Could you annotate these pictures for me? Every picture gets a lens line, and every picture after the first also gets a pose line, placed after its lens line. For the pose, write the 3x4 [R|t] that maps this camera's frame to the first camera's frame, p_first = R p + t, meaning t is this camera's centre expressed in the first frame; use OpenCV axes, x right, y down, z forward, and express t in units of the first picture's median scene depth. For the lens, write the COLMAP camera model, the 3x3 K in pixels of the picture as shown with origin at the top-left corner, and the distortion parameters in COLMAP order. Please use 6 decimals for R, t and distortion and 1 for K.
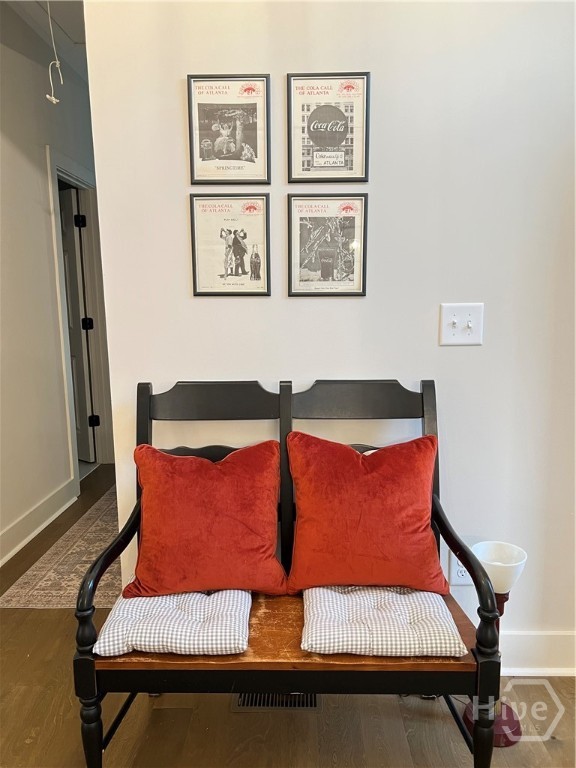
lens RADIAL K [[581.1, 0, 290.9], [0, 581.1, 388.2], [0, 0, 1]] dist [0.036740, -0.042801]
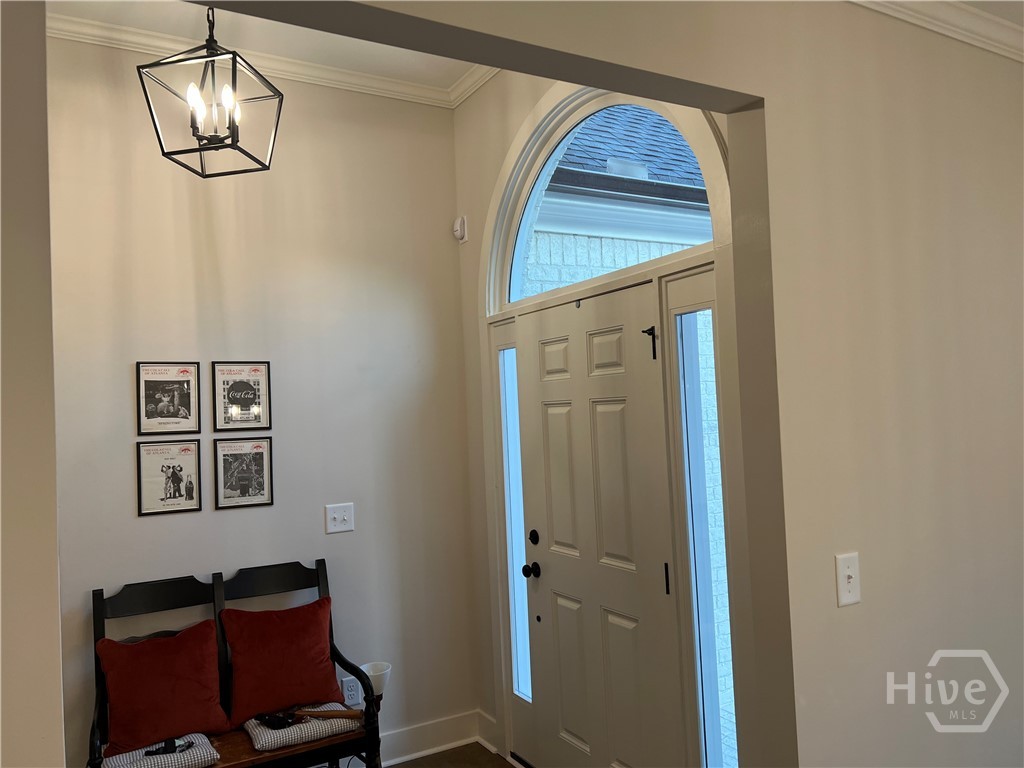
lens RADIAL K [[774.8, 0, 513.2], [0, 774.8, 388.1], [0, 0, 1]] dist [0.036740, -0.042801]
pose [[0.863718, -0.012966, 0.503809, -0.333370], [0.111780, 0.979699, -0.166420, -0.056579], [-0.491423, 0.200056, 0.847632, -1.007688]]
